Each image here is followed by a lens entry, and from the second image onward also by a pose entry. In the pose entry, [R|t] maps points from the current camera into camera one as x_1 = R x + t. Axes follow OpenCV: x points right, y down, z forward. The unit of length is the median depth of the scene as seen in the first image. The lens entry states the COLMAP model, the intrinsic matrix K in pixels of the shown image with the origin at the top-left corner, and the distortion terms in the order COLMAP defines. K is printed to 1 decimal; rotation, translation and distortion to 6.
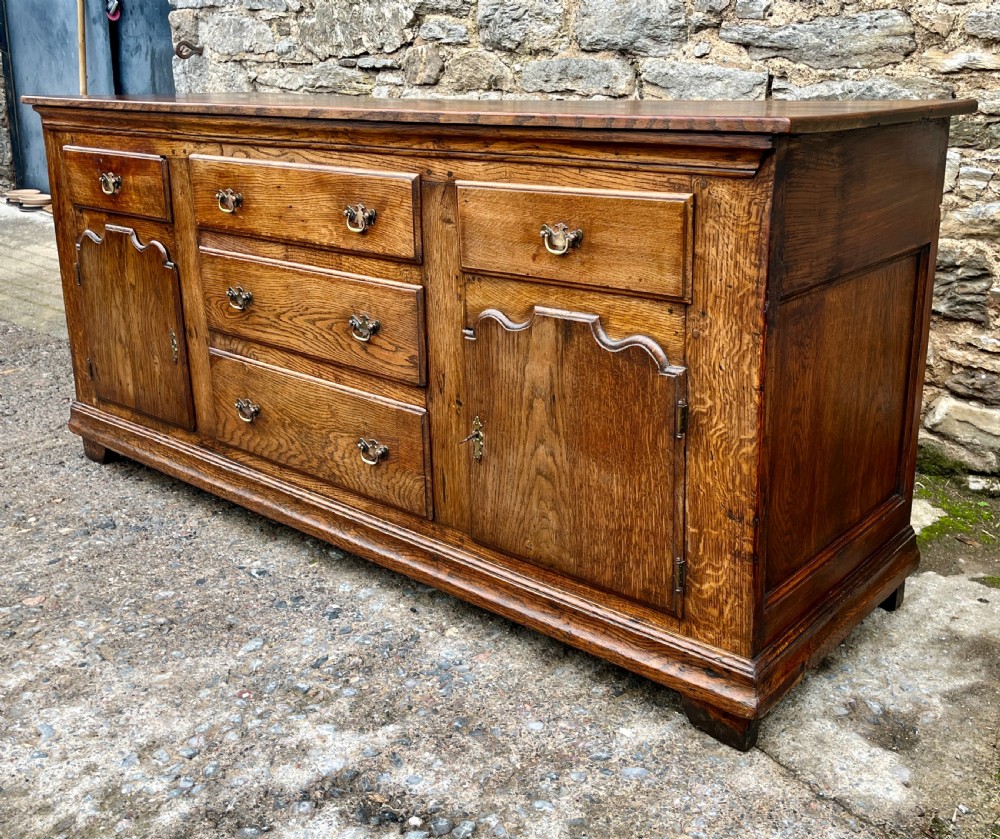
lens RADIAL K [[1065.2, 0, 515.3], [0, 1065.2, 365.7], [0, 0, 1]] dist [0.037461, 0.000000]
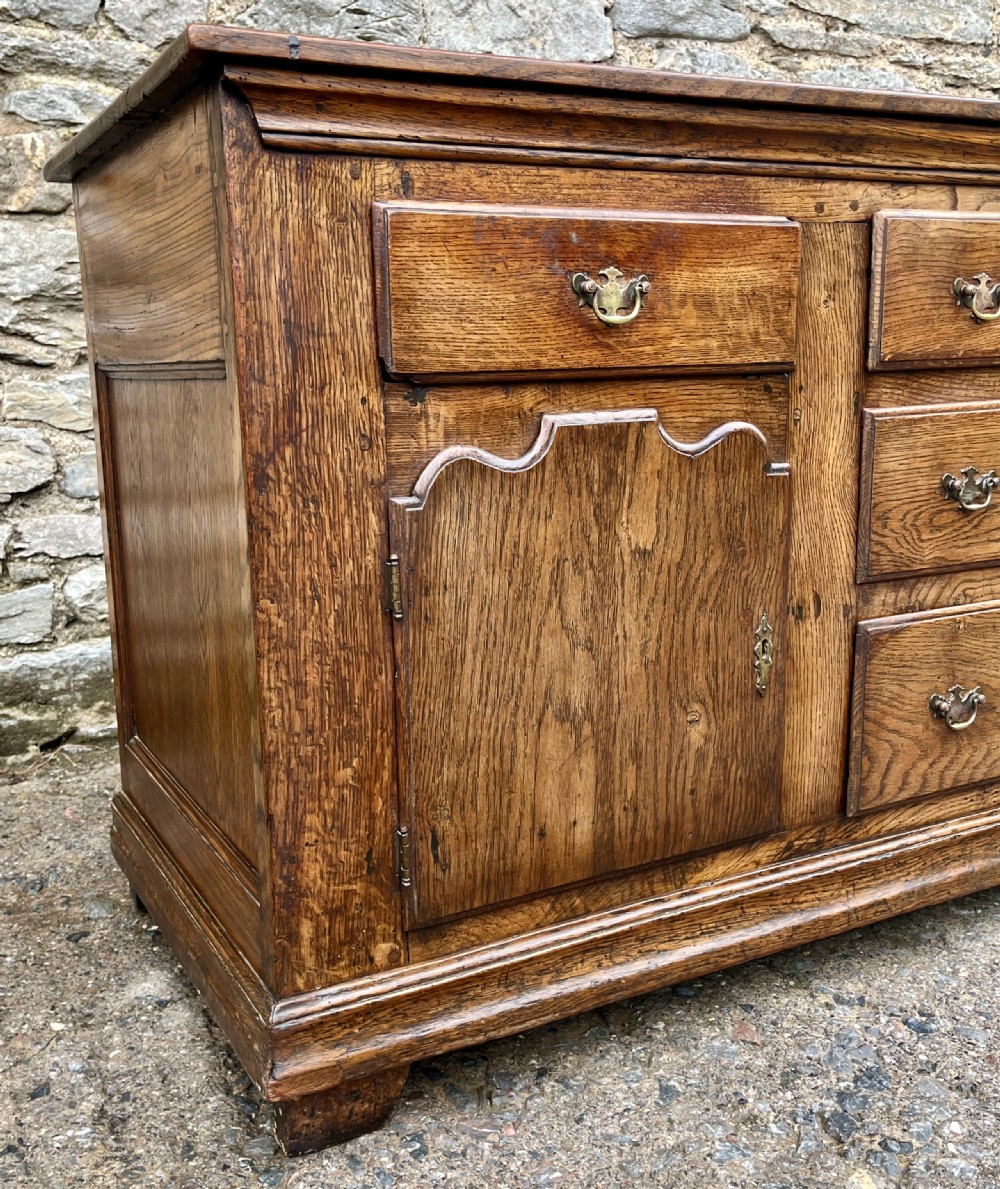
lens RADIAL K [[1212.8, 0, 430.6], [0, 1212.8, 606.4], [0, 0, 1]] dist [0.033361, 0.000000]
pose [[0.377713, -0.191929, 0.905812, -0.962920], [0.271972, 0.958124, 0.089605, -0.141425], [-0.885079, 0.212511, 0.414096, 1.059546]]
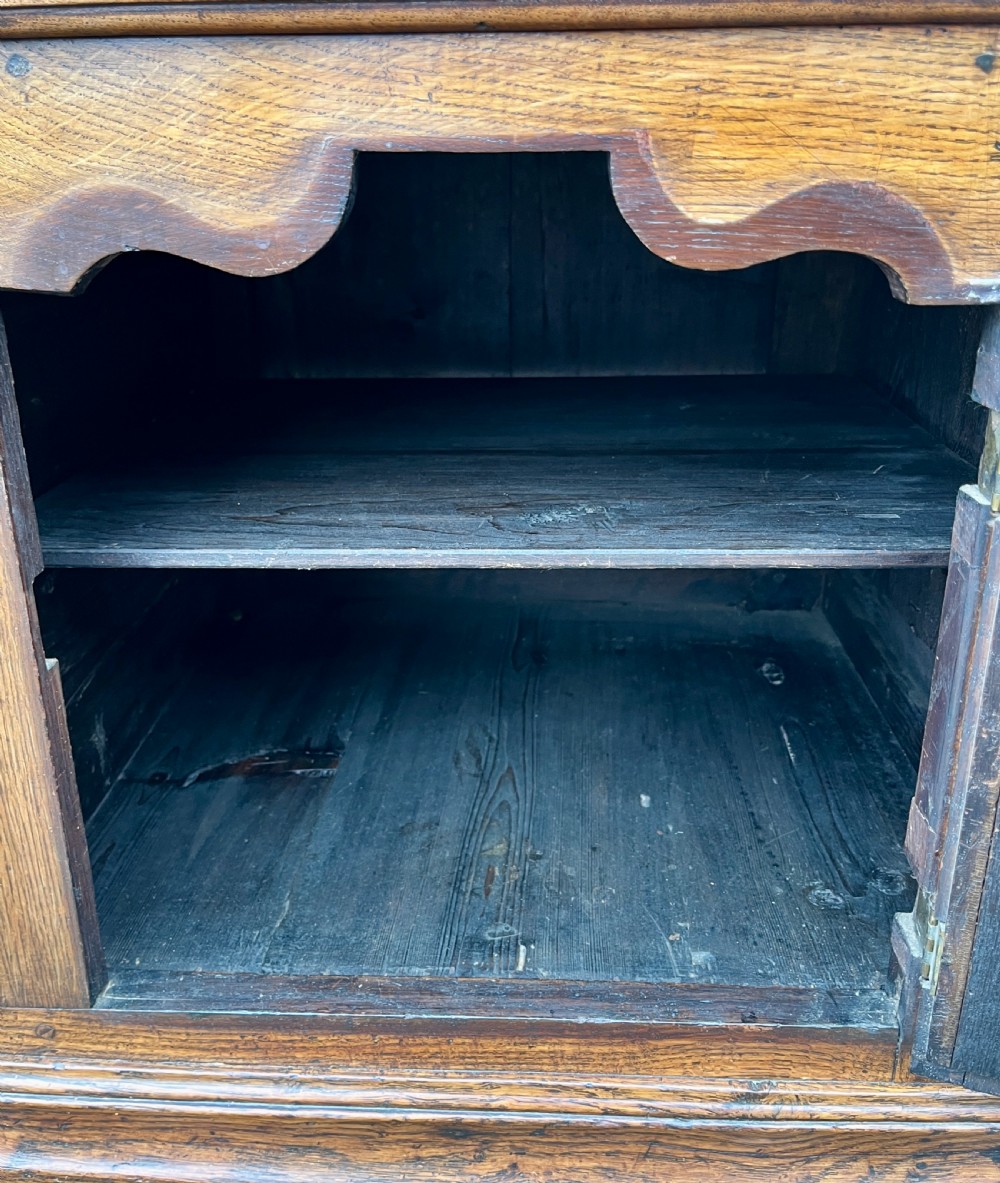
lens RADIAL K [[1090.7, 0, 505.3], [0, 1090.7, 553.6], [0, 0, 1]] dist [0.006656, 0.000000]
pose [[0.778919, -0.200394, 0.594245, -0.098428], [0.160035, 0.979715, 0.120615, 0.012319], [-0.606361, 0.001150, 0.795188, 0.622042]]
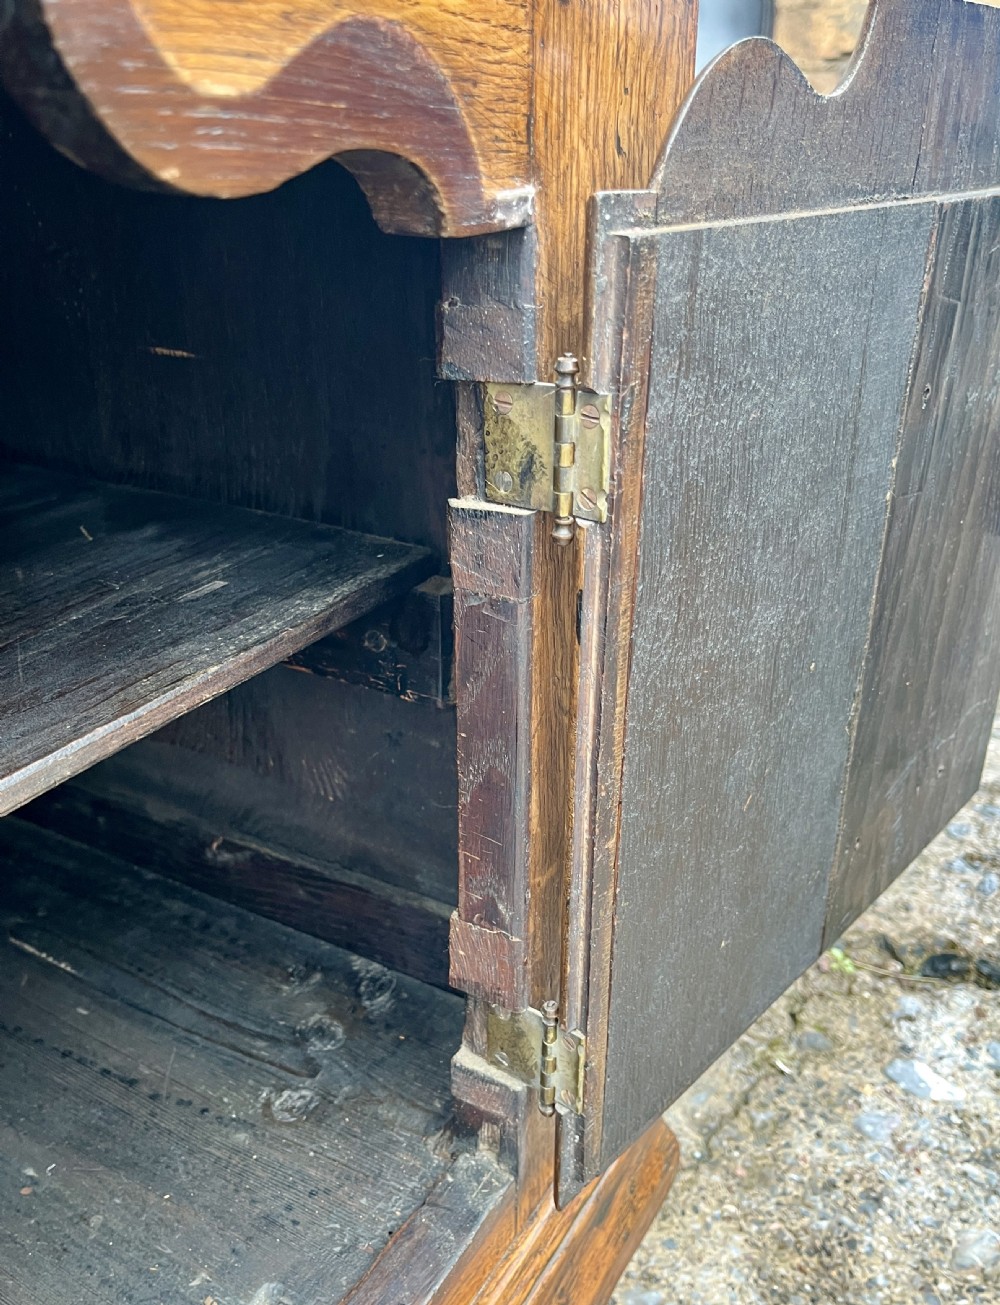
lens RADIAL K [[1198.4, 0, 487.6], [0, 1198.4, 704.3], [0, 0, 1]] dist [0.017508, 0.000000]
pose [[-0.172068, -0.409812, 0.895794, -0.058772], [0.280640, 0.851280, 0.443354, -0.012684], [-0.944264, 0.327683, -0.031469, 0.763885]]
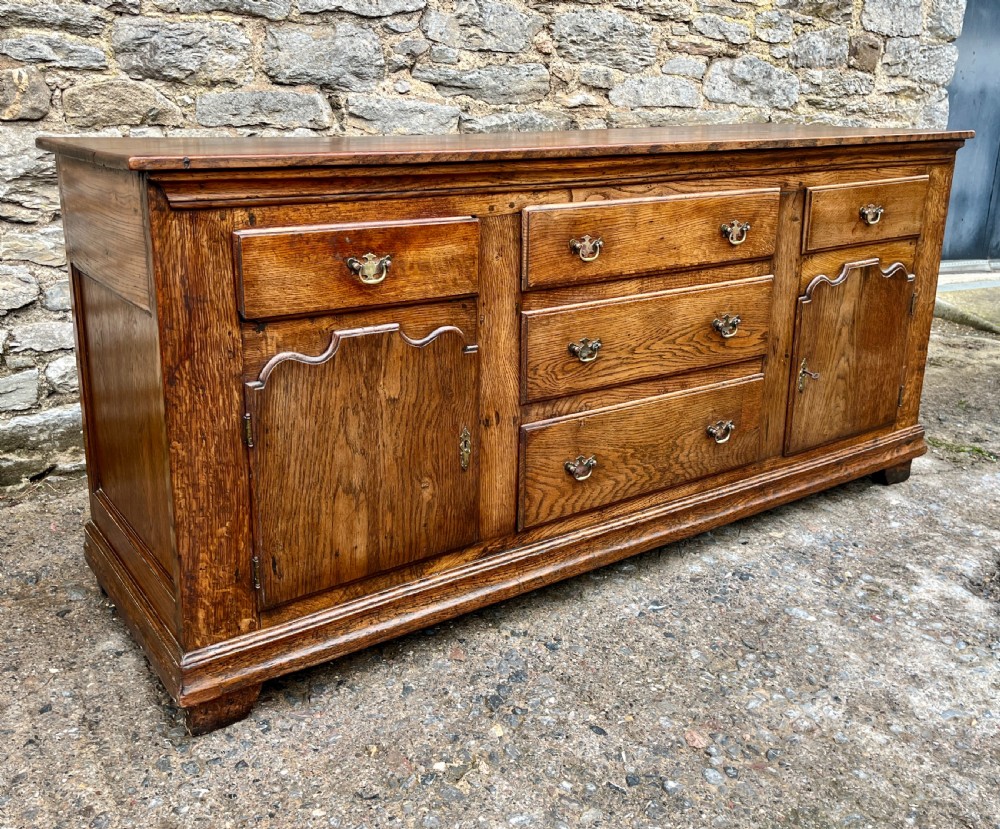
lens RADIAL K [[978.9, 0, 479.0], [0, 978.9, 347.8], [0, 0, 1]] dist [0.035867, 0.000000]
pose [[0.251016, -0.235620, 0.938868, -1.154074], [0.252596, 0.952261, 0.171447, -0.250456], [-0.934444, 0.194119, 0.298550, 0.881211]]
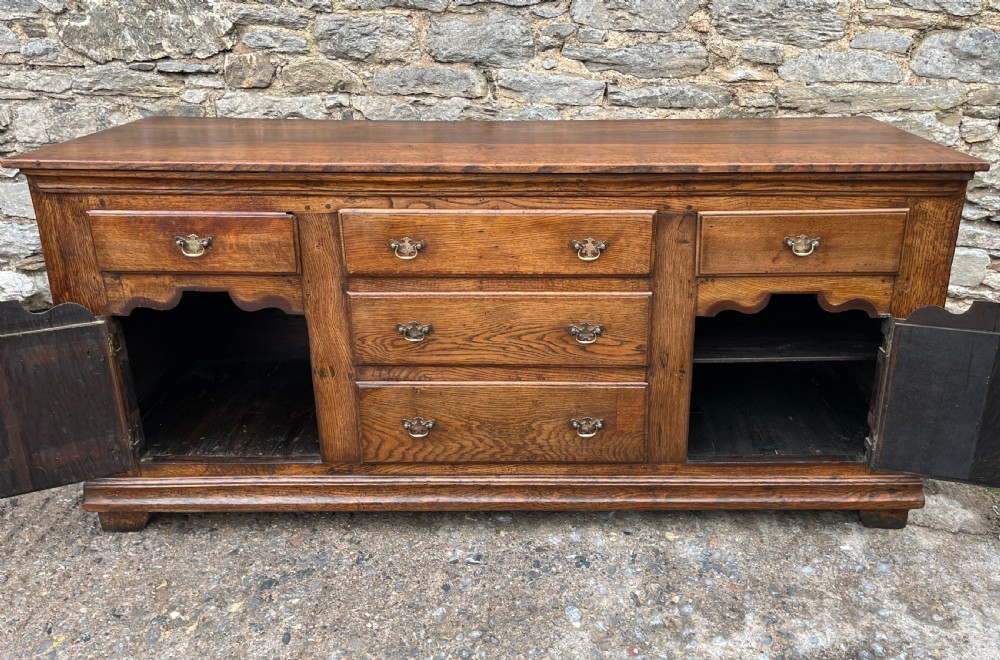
lens RADIAL K [[805.7, 0, 544.0], [0, 805.7, 273.0], [0, 0, 1]] dist [0.039308, -0.020942]
pose [[0.750329, -0.206095, 0.628118, -0.707333], [0.170422, 0.978349, 0.117431, -0.208804], [-0.638720, 0.018934, 0.769206, 0.292807]]
